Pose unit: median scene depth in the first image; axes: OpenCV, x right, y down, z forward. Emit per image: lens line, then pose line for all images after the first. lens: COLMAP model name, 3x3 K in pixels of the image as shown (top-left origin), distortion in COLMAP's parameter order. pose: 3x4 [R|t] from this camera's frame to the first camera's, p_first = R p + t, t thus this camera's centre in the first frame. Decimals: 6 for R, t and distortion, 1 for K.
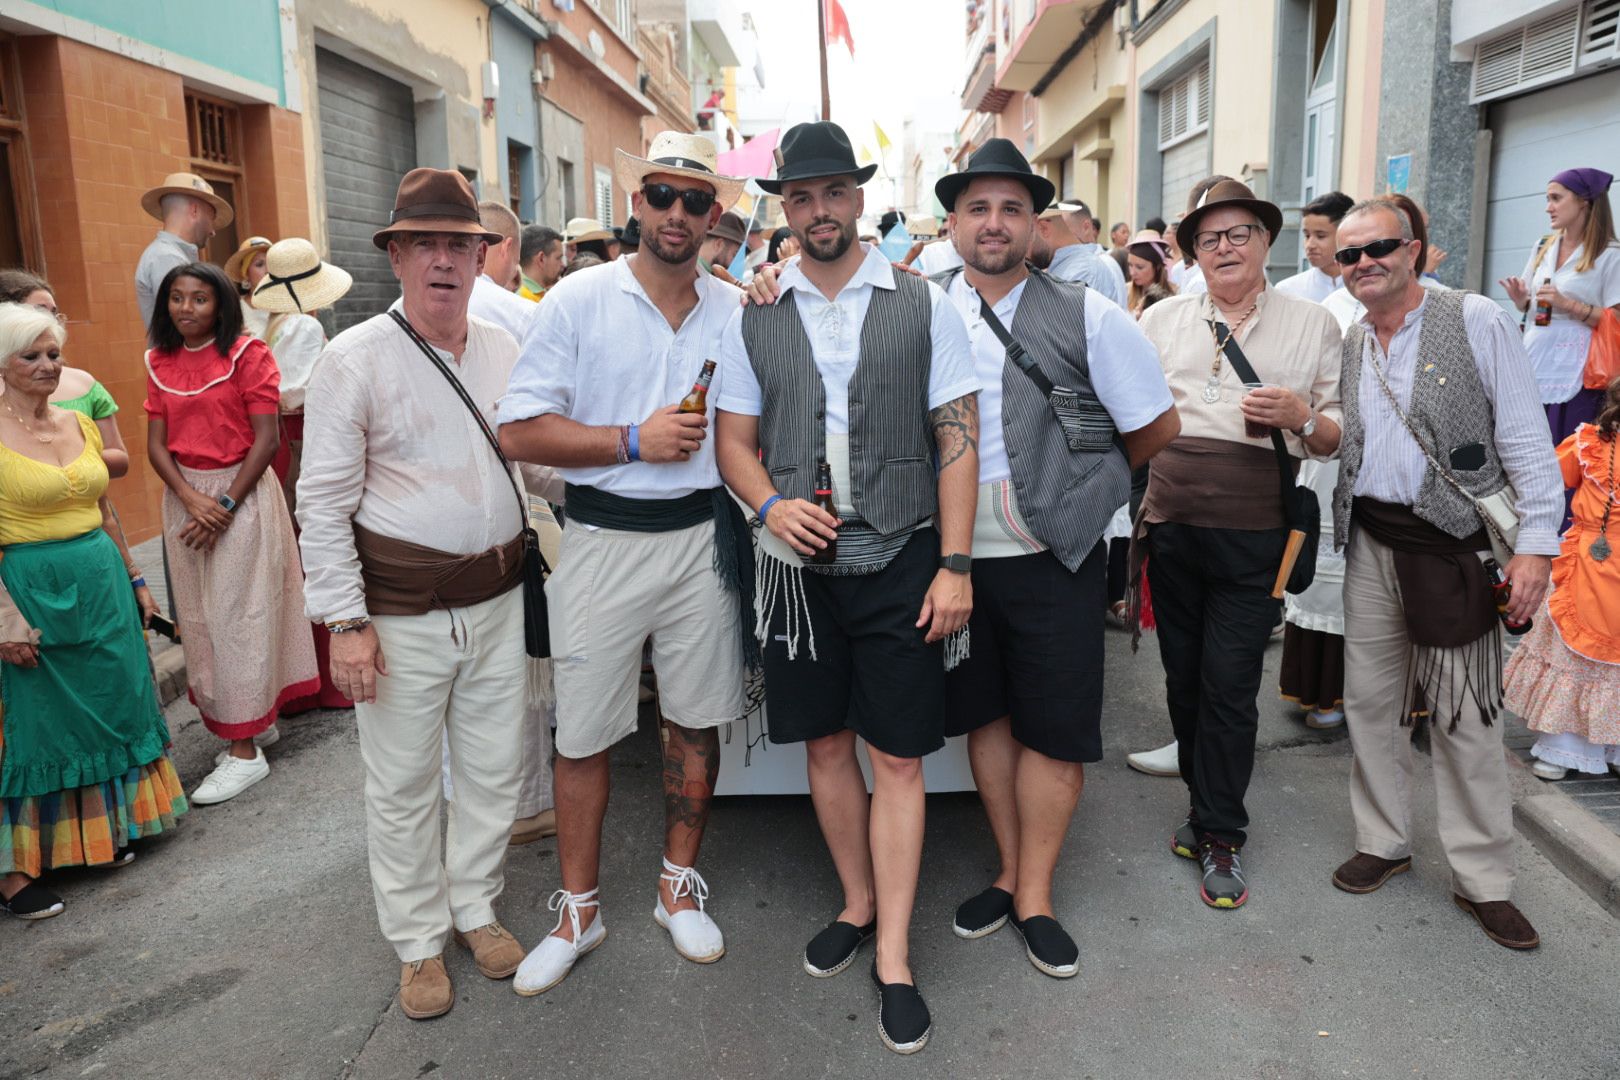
lens RADIAL K [[1291.4, 0, 810.0], [0, 1291.4, 540.0], [0, 0, 1]] dist [-0.068144, 0.080382]
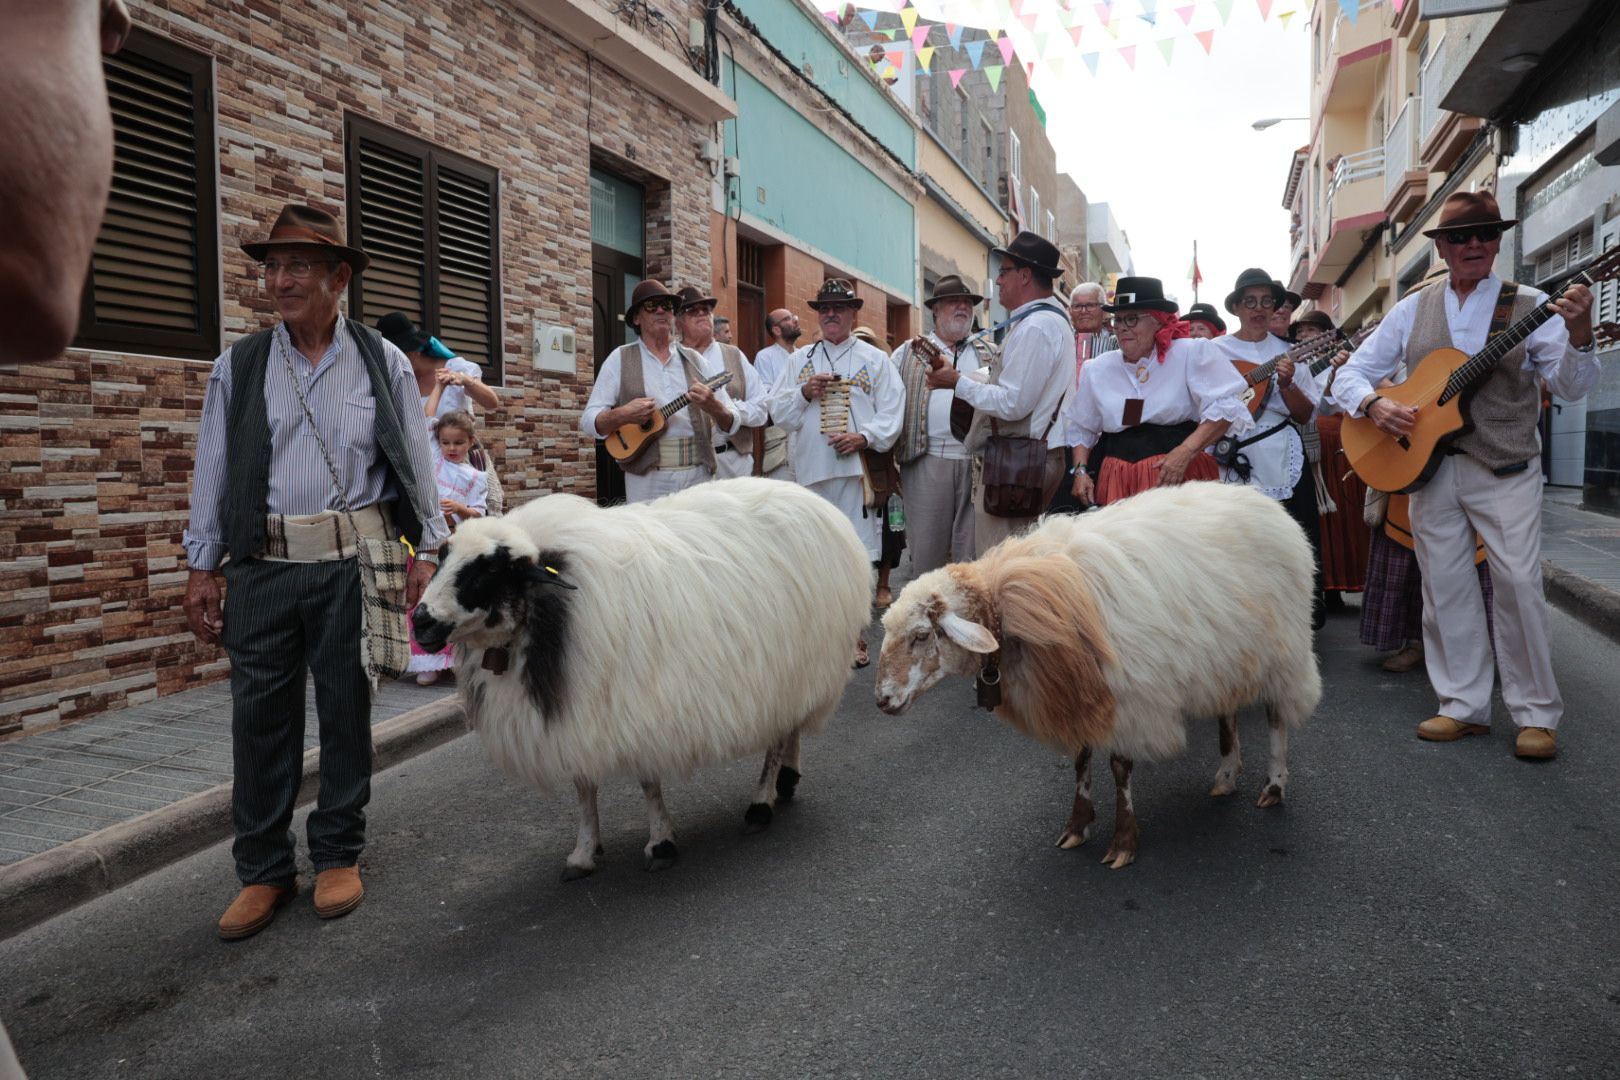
lens RADIAL K [[1095.3, 0, 810.0], [0, 1095.3, 540.0], [0, 0, 1]] dist [-0.105777, 0.083578]
pose [[0.950963, 0.028778, -0.307963, -0.013304], [-0.063132, 0.992761, -0.102178, 0.132458], [0.302794, 0.116610, 0.945895, -0.390378]]
